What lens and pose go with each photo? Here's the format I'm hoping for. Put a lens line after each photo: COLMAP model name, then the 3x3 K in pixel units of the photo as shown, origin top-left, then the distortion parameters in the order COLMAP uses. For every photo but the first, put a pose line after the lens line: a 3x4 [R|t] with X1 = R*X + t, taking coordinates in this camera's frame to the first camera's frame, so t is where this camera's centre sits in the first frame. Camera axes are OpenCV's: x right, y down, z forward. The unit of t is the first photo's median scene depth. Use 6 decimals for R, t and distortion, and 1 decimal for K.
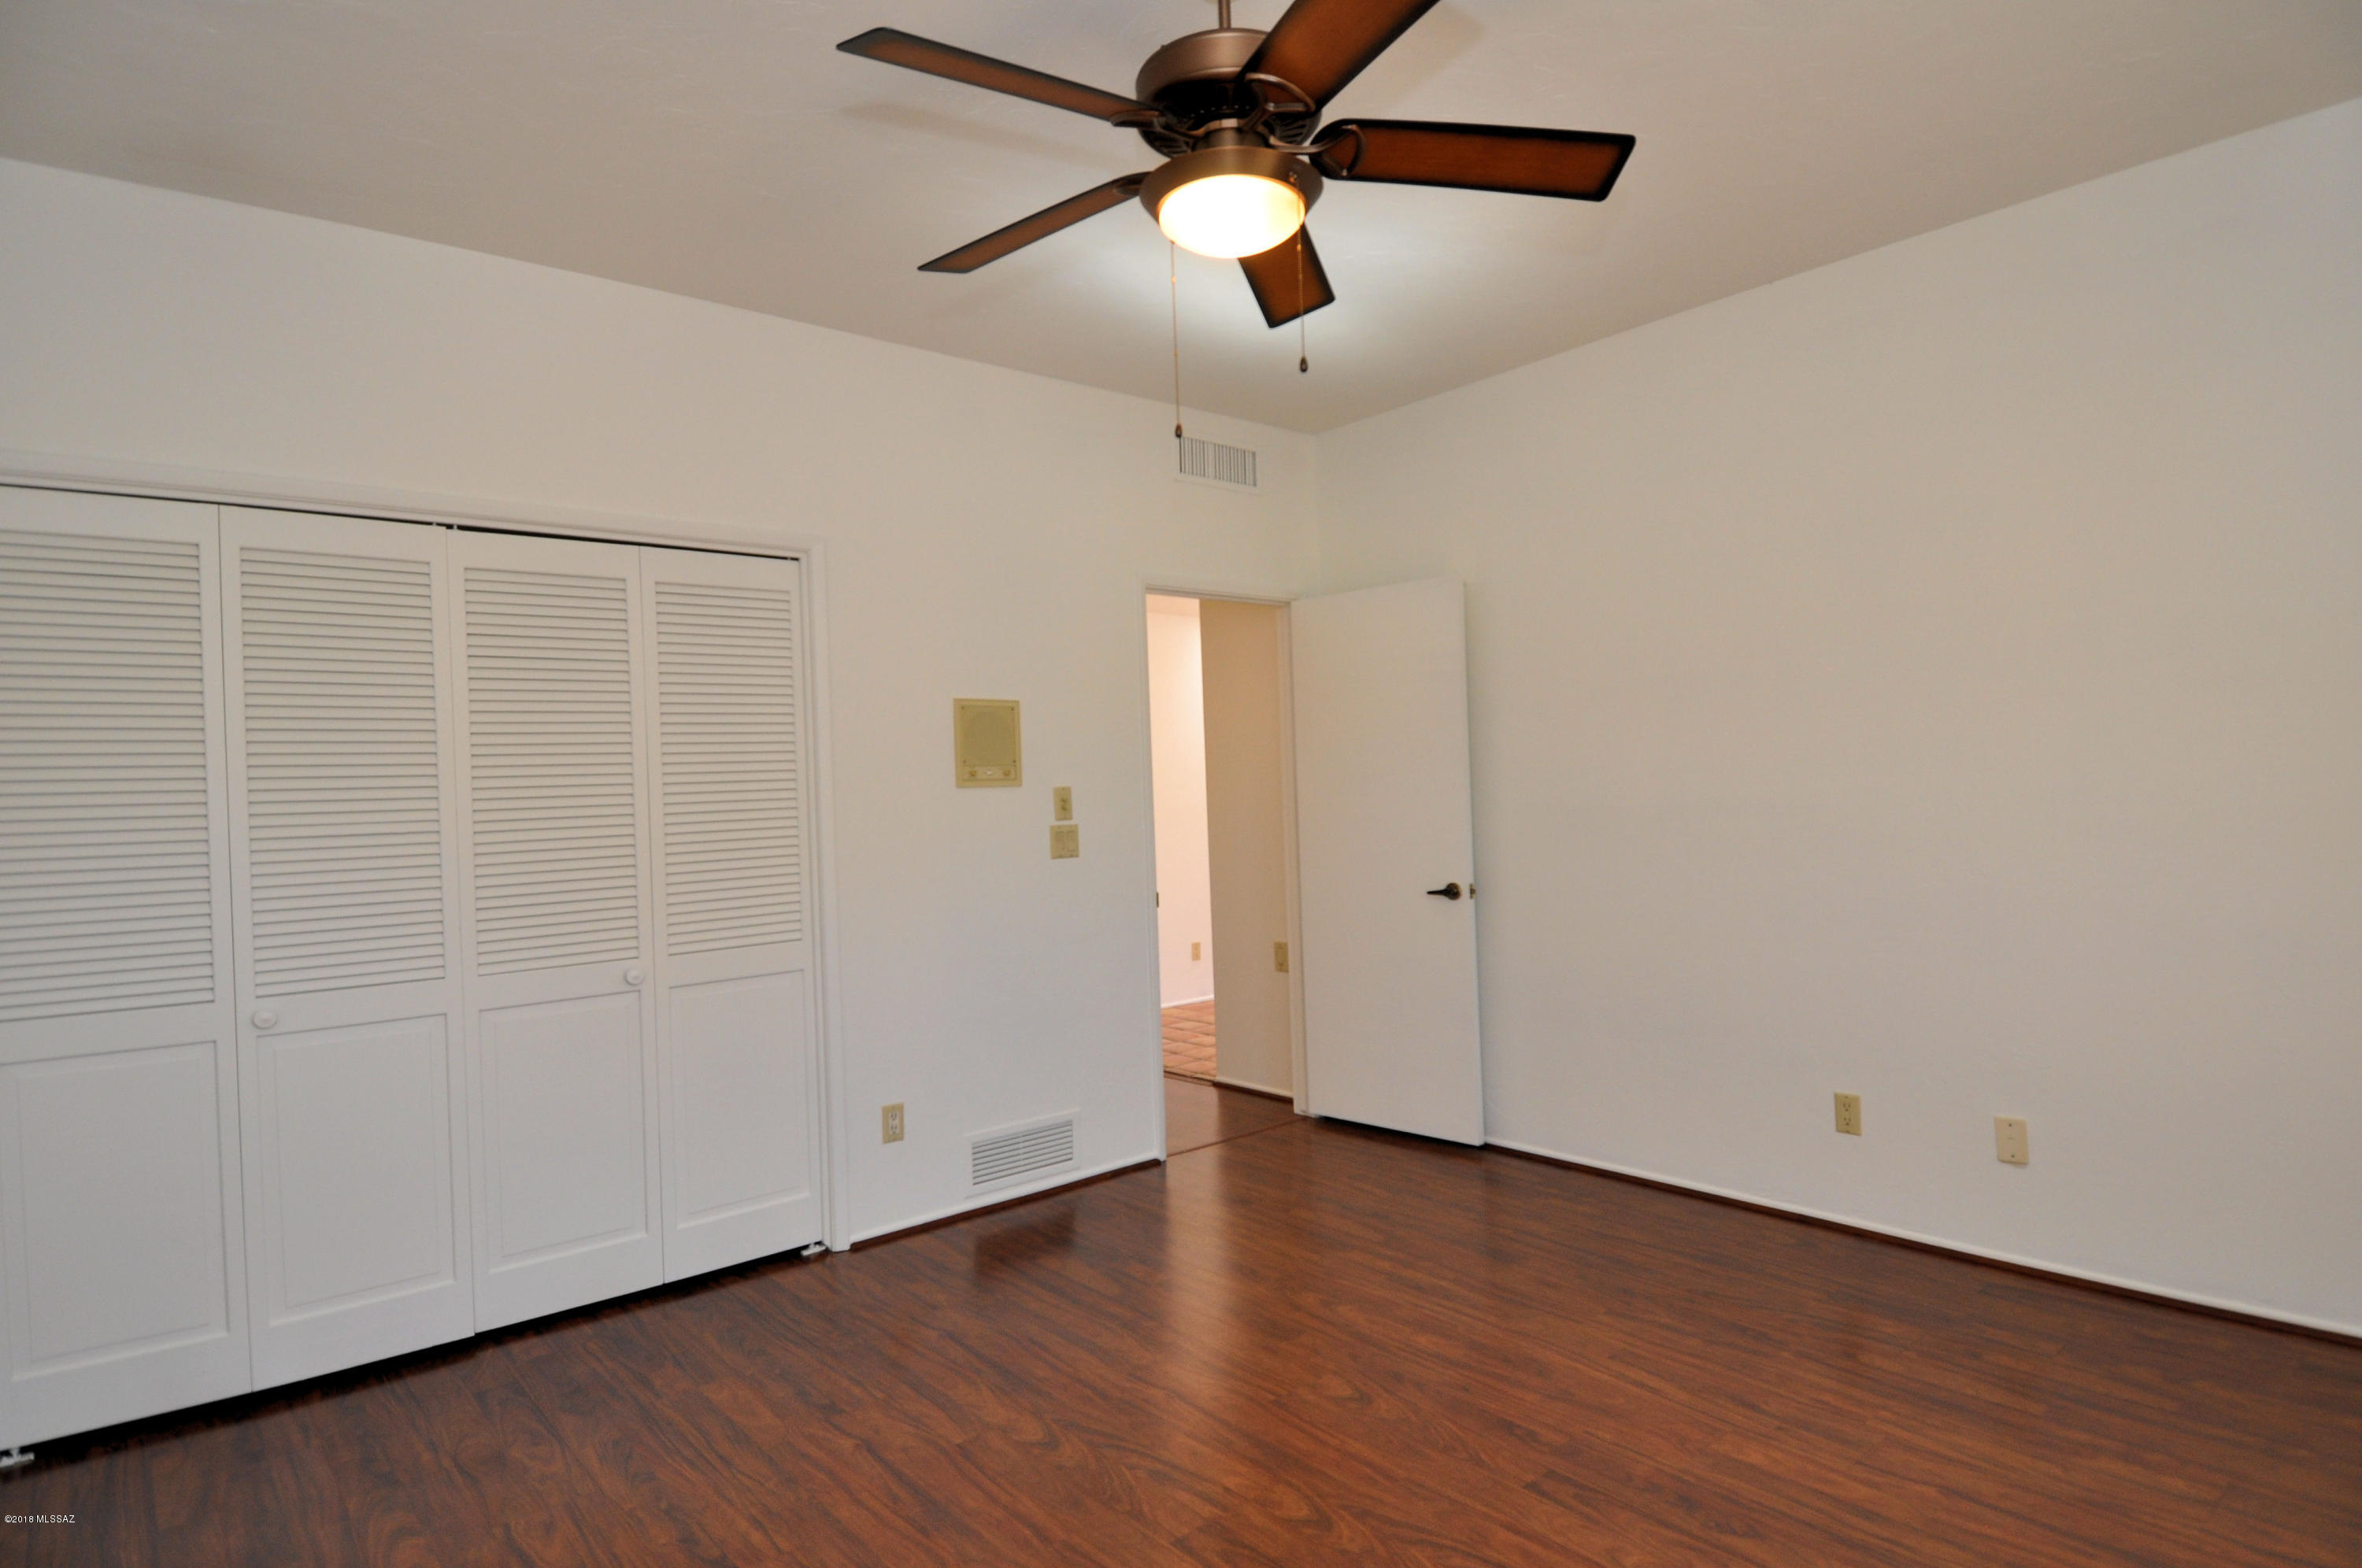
lens RADIAL K [[1222.9, 0, 1179.7], [0, 1222.9, 792.0], [0, 0, 1]] dist [0.021939, -0.036051]
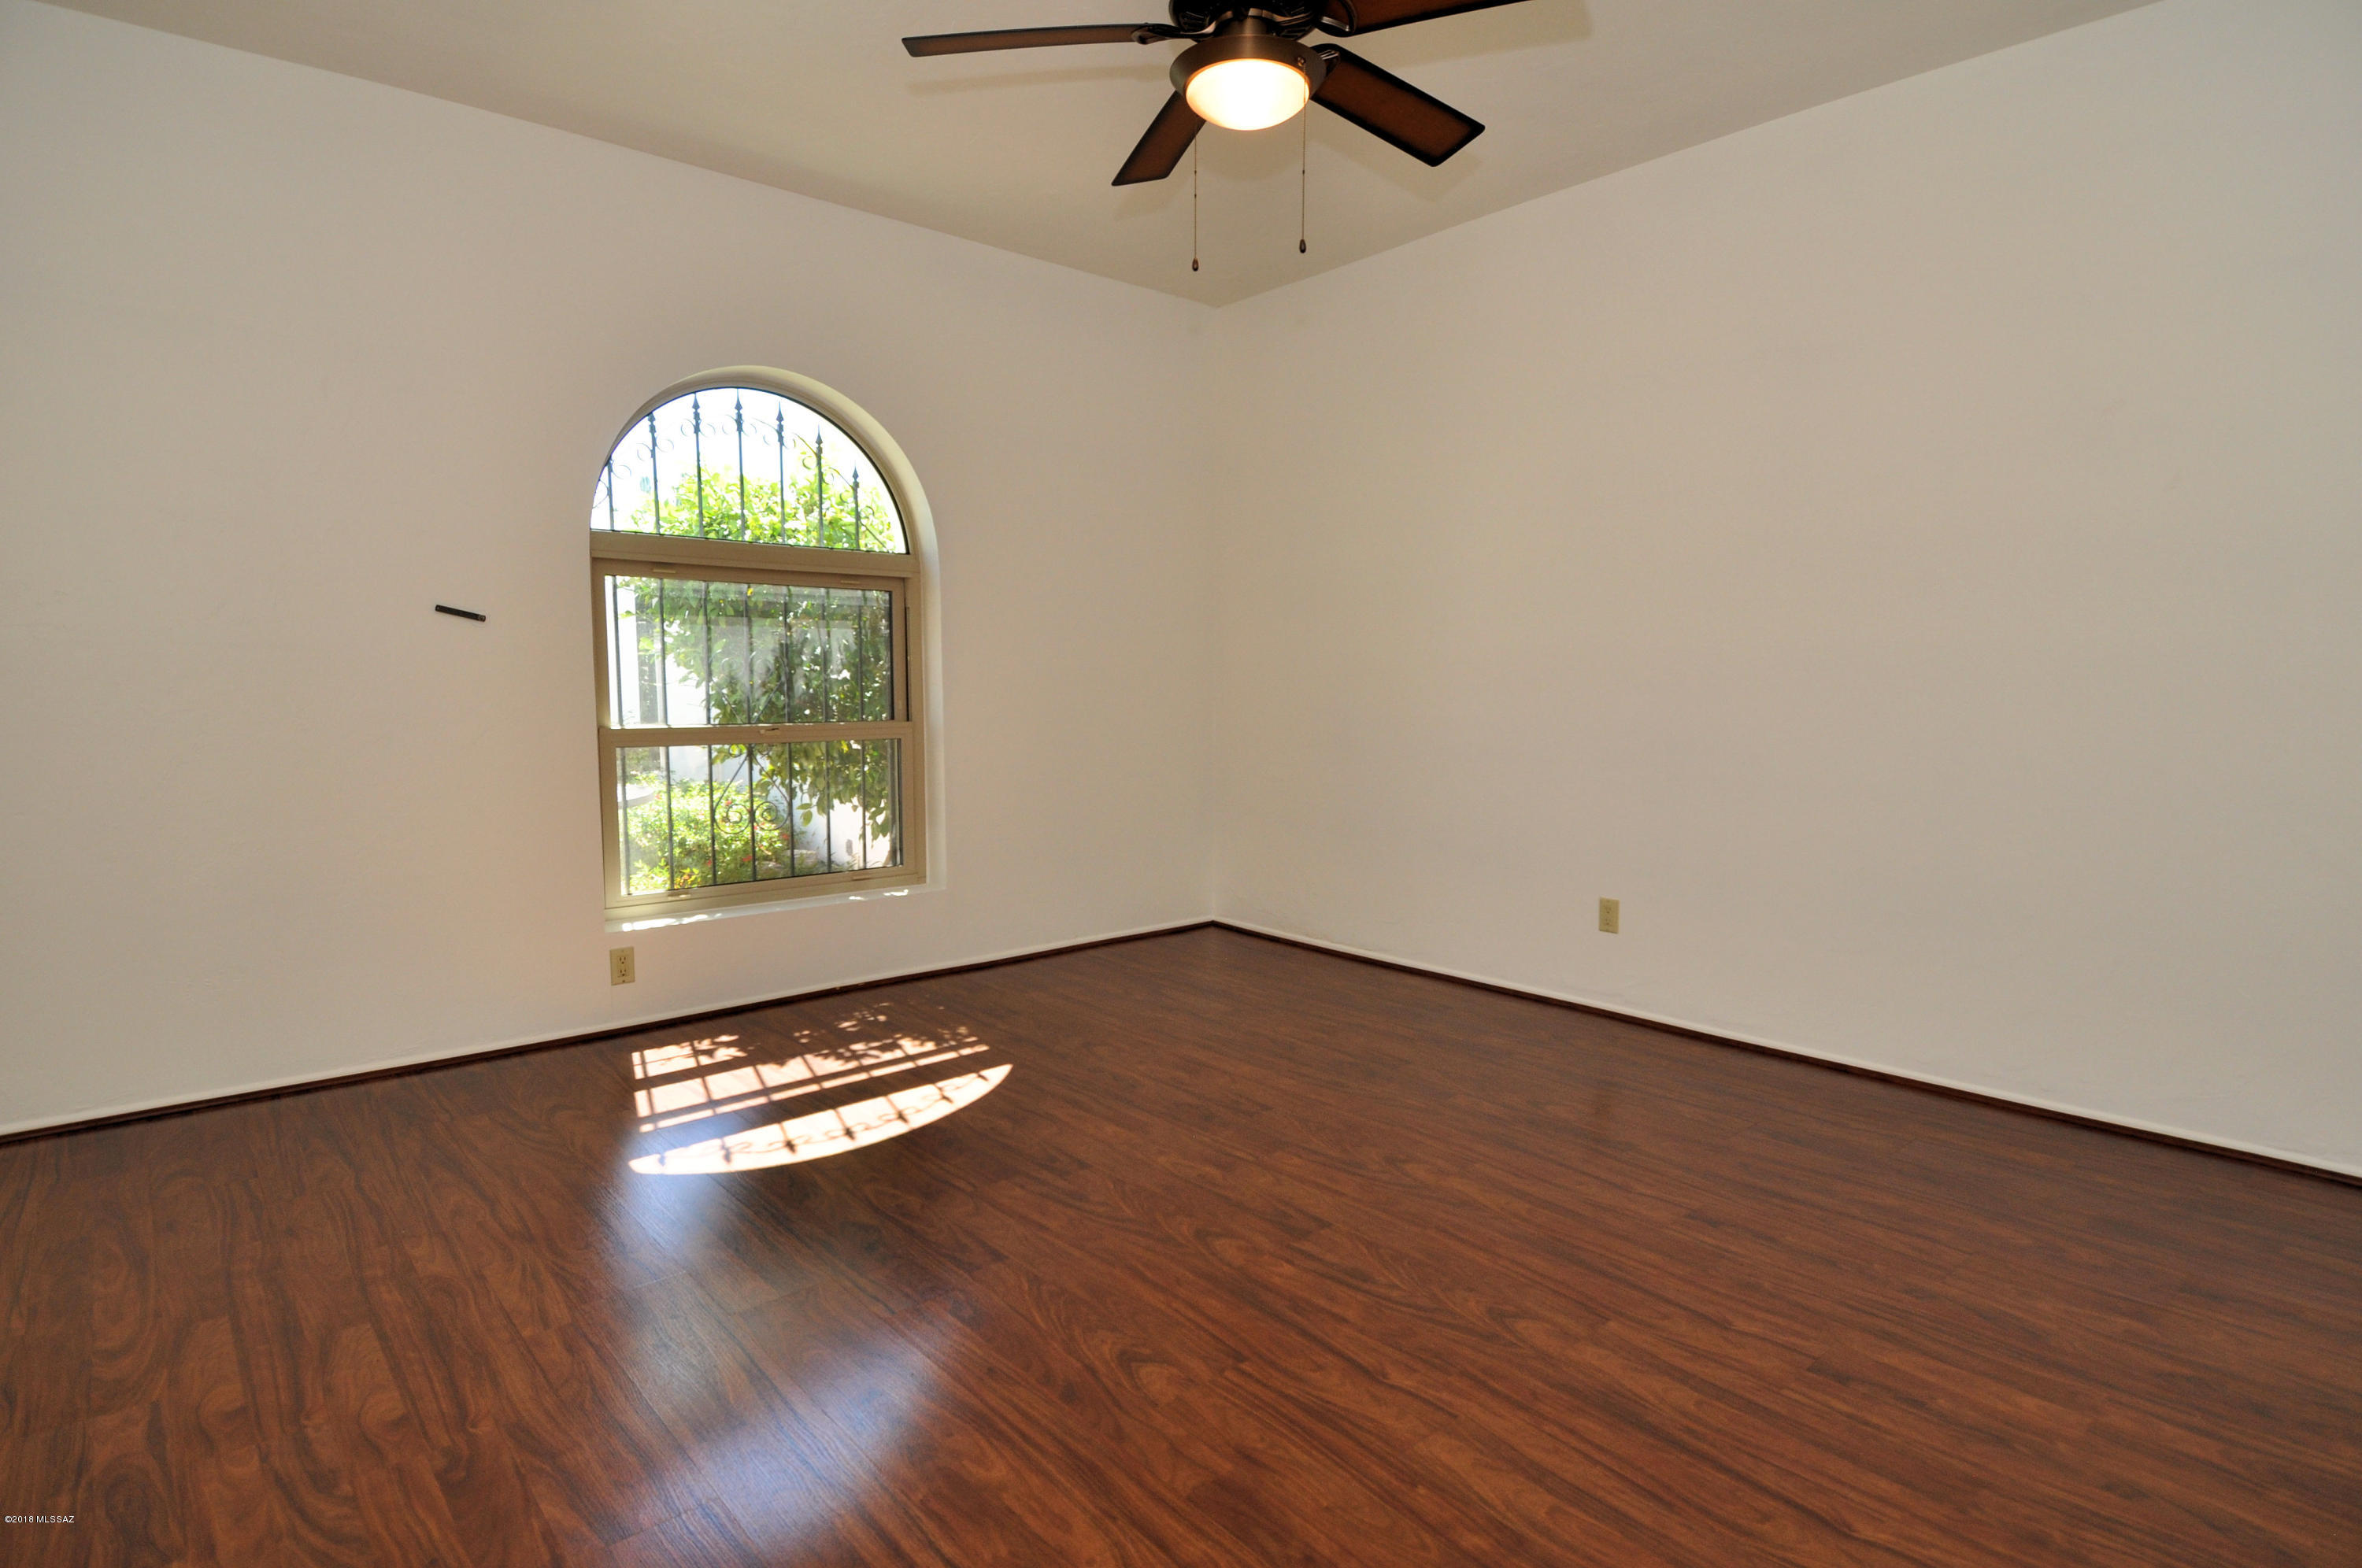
lens RADIAL K [[1222.9, 0, 1180.6], [0, 1222.9, 779.6], [0, 0, 1]] dist [0.021939, -0.036051]
pose [[-0.999283, 0.036490, -0.010071, 0.114931], [0.035368, 0.994832, 0.095178, 0.058379], [0.013492, 0.094753, -0.995409, 1.803953]]
